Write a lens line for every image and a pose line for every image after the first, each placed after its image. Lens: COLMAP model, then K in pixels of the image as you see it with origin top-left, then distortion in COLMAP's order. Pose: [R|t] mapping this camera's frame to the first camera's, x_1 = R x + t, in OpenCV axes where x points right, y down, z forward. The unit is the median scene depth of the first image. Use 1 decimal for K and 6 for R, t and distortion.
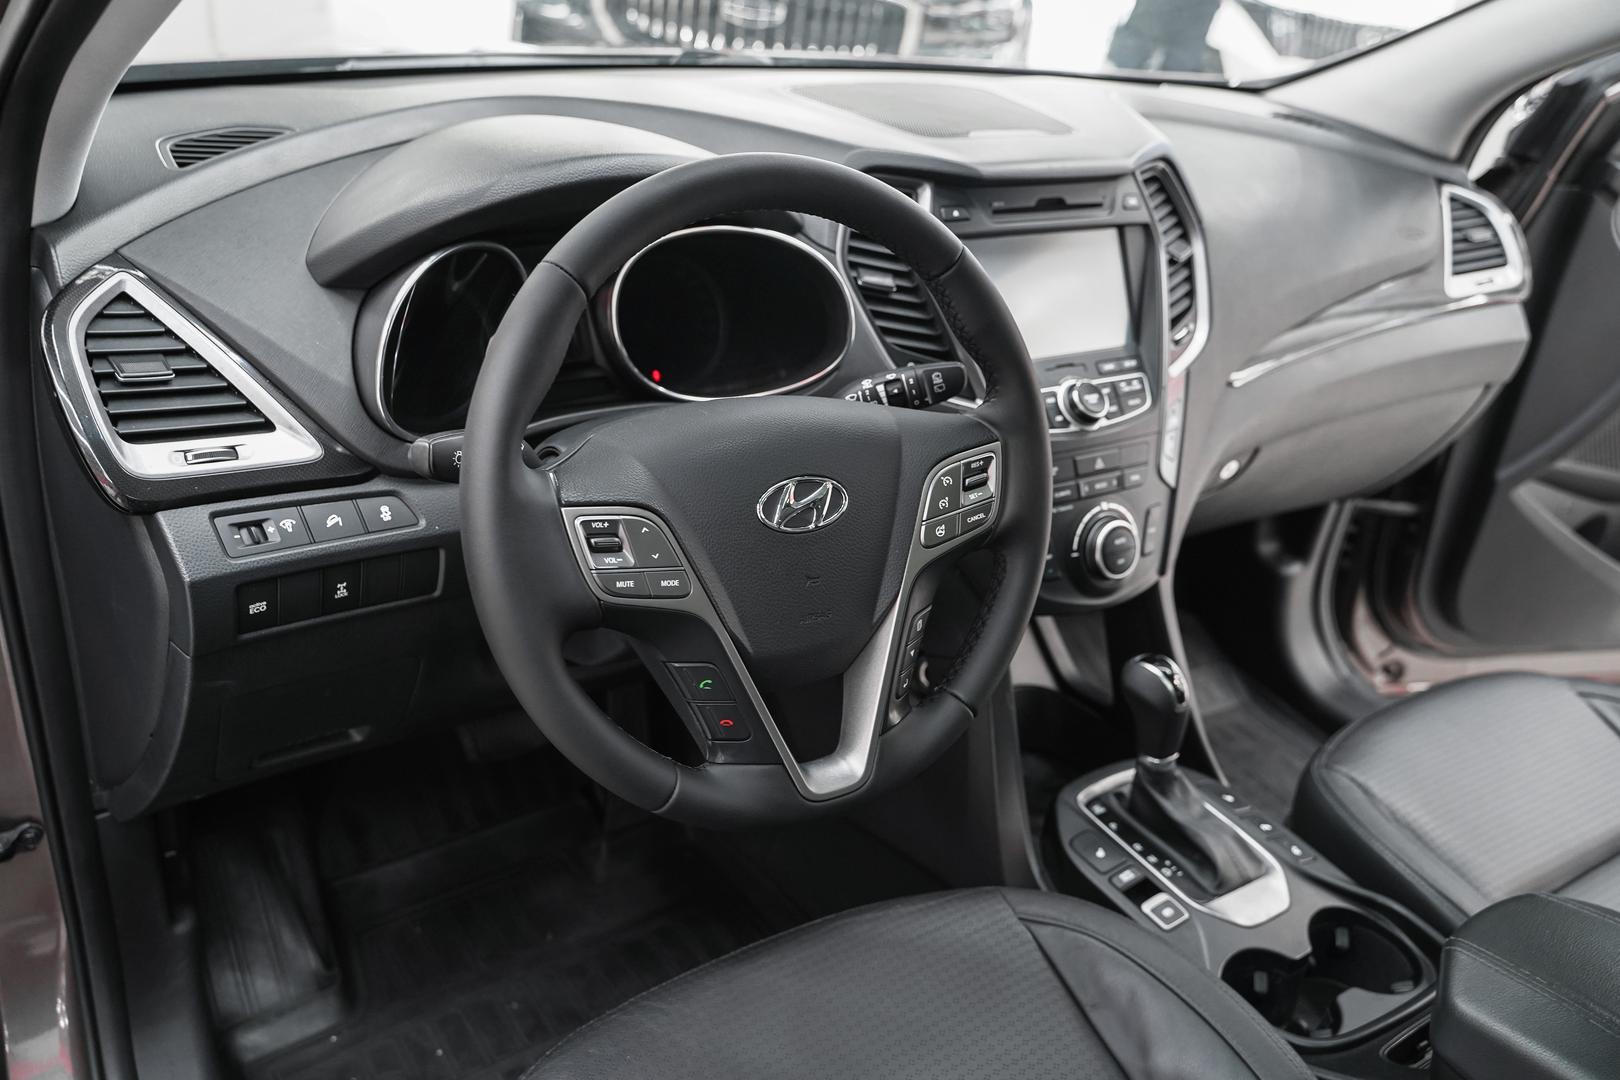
lens RADIAL K [[1328.4, 0, 811.8], [0, 1328.4, 529.9], [0, 0, 1]] dist [-0.014147, 0.014034]
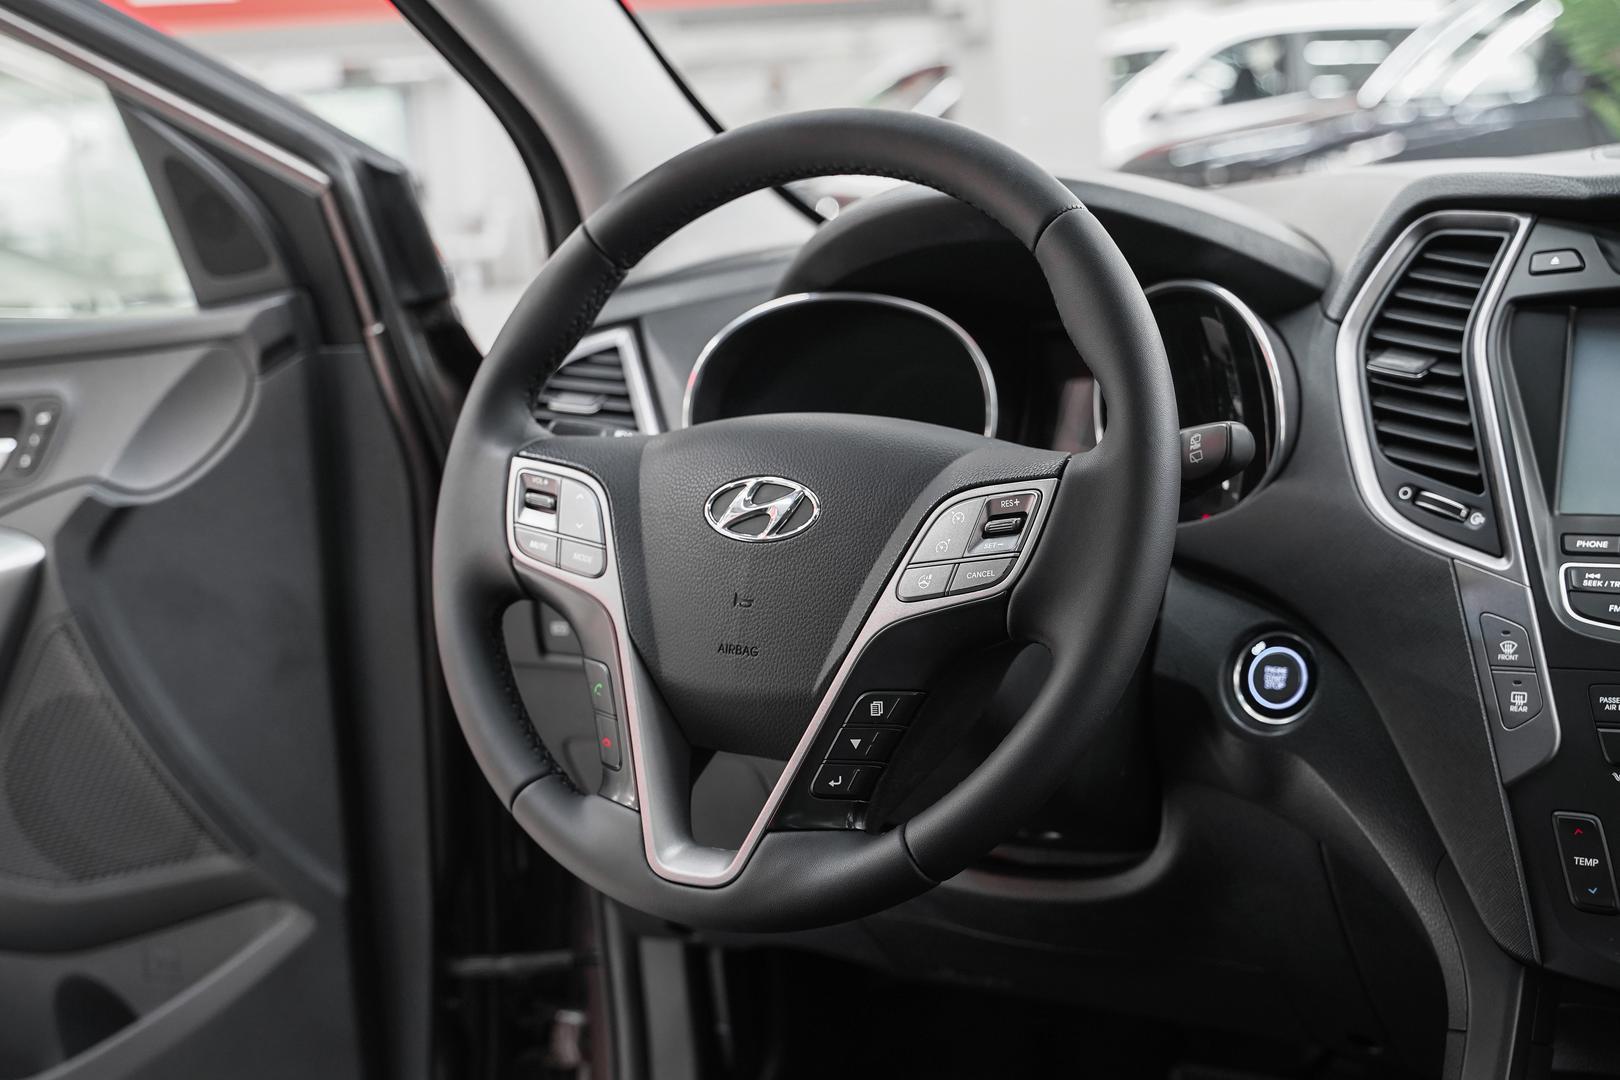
lens RADIAL K [[2119.5, 0, 789.4], [0, 2119.5, 534.8], [0, 0, 1]] dist [0.006406, -0.009396]
pose [[0.432750, 0.015107, -0.901387, 0.722776], [-0.312060, 0.940557, -0.134054, 0.099906], [0.845781, 0.339299, 0.411741, 0.310104]]
